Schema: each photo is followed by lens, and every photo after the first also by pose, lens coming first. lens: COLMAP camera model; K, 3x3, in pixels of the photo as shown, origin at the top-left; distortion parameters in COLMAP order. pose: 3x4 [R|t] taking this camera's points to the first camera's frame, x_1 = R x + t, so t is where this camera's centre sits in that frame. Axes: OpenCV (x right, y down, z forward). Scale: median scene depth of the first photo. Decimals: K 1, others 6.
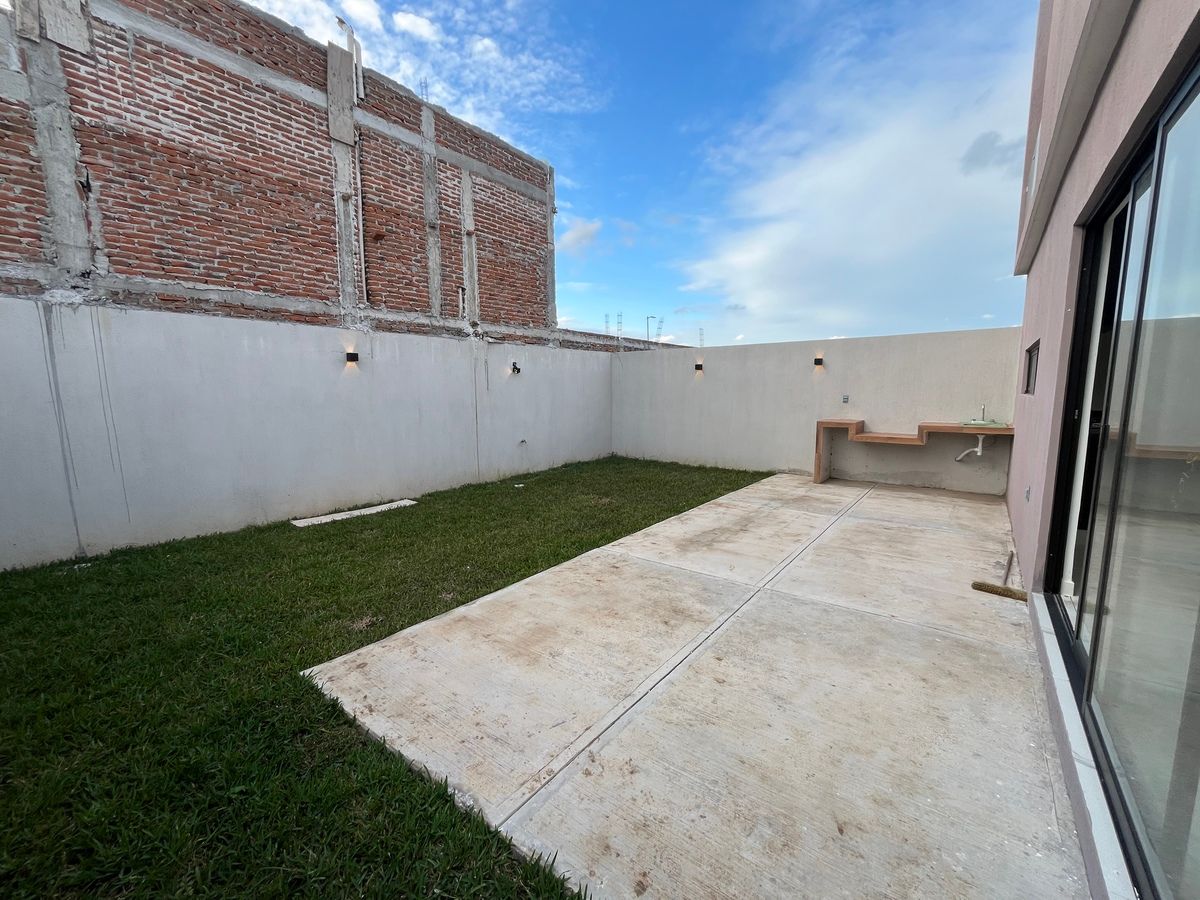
lens RADIAL K [[487.4, 0, 602.2], [0, 487.4, 453.8], [0, 0, 1]] dist [-0.003575, 0.000204]
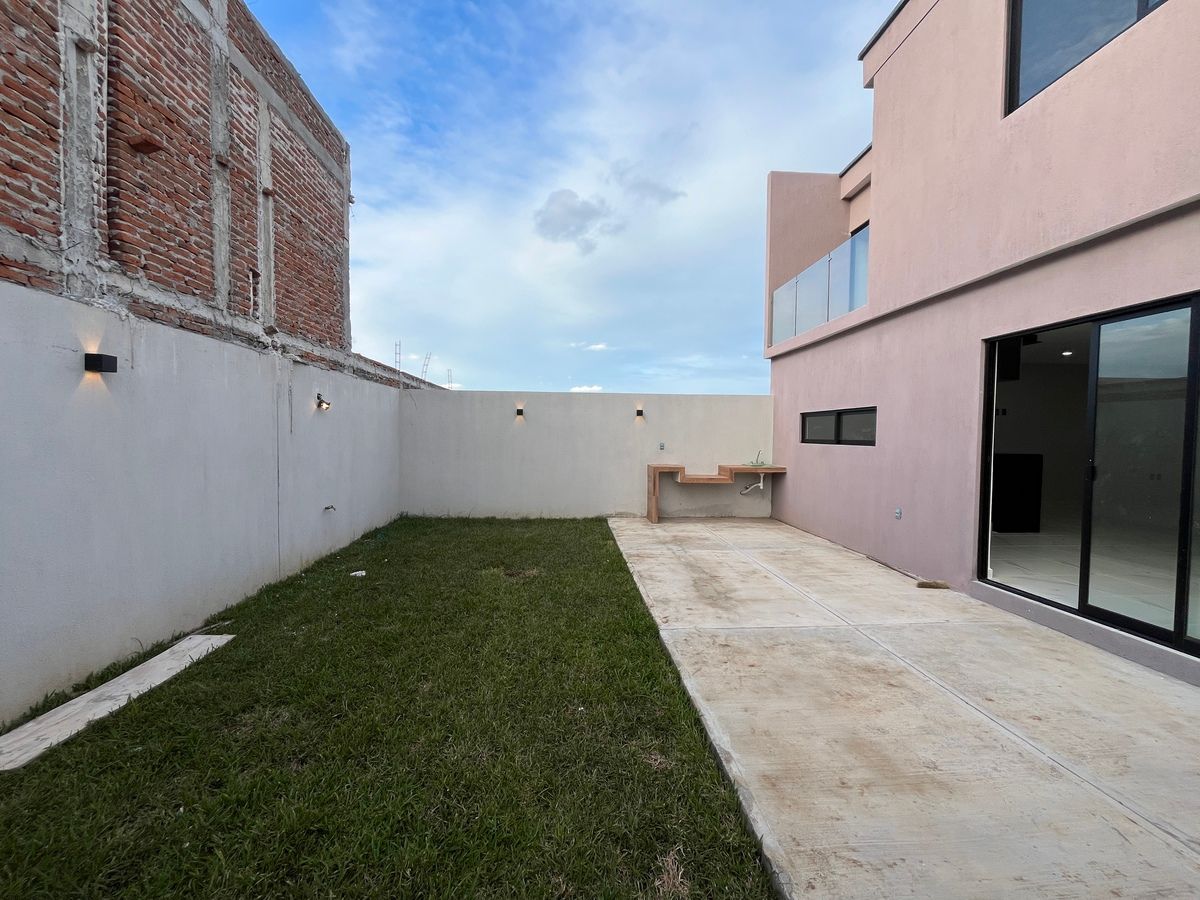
lens RADIAL K [[487.4, 0, 599.0], [0, 487.4, 453.5], [0, 0, 1]] dist [-0.003575, 0.000204]
pose [[0.745968, -0.011258, 0.665887, -0.502032], [0.073098, 0.995200, -0.065064, -0.044189], [-0.661958, 0.097211, 0.743210, 0.345422]]
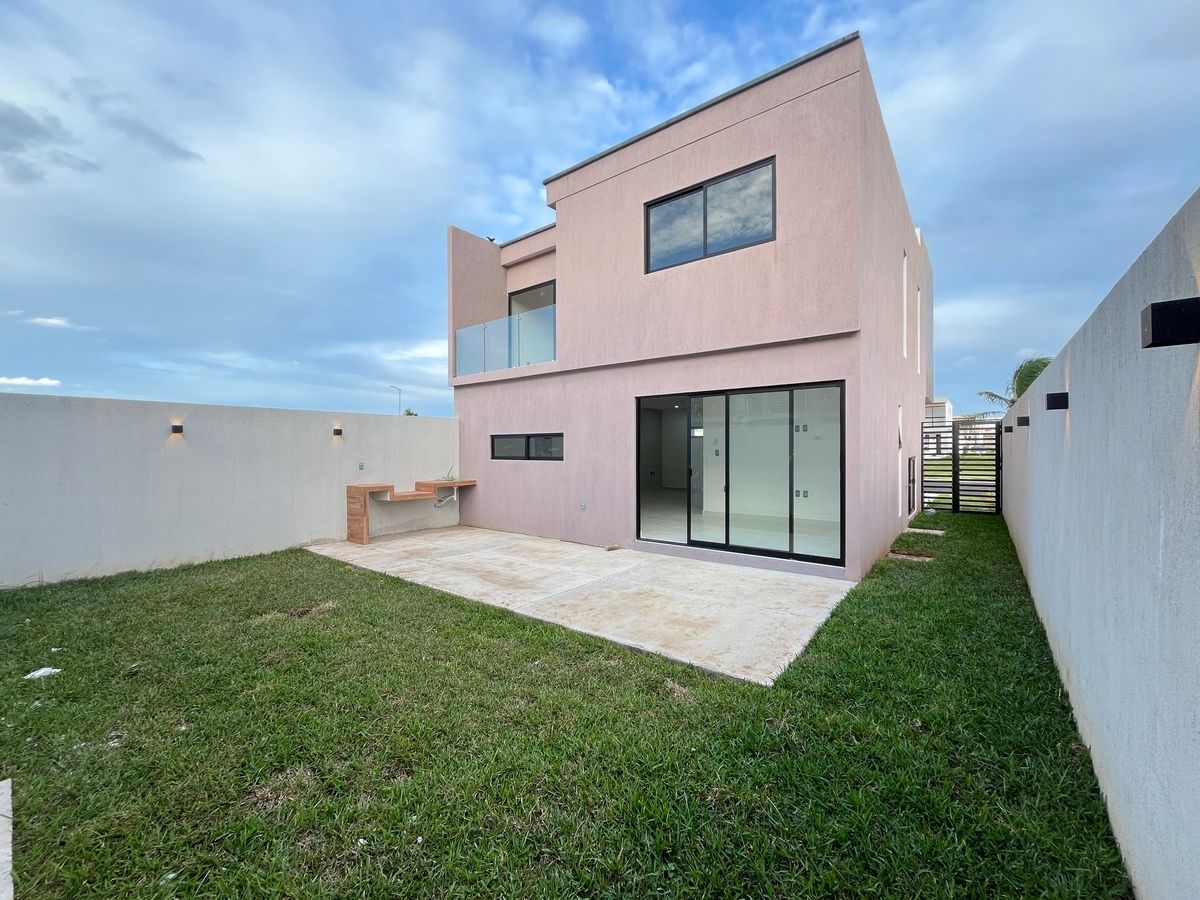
lens RADIAL K [[487.4, 0, 602.0], [0, 487.4, 453.2], [0, 0, 1]] dist [-0.003575, 0.000204]
pose [[-0.000564, -0.000342, 1.000000, -0.849541], [0.135070, 0.990836, 0.000415, -0.092878], [-0.990836, 0.135070, -0.000513, 0.611674]]
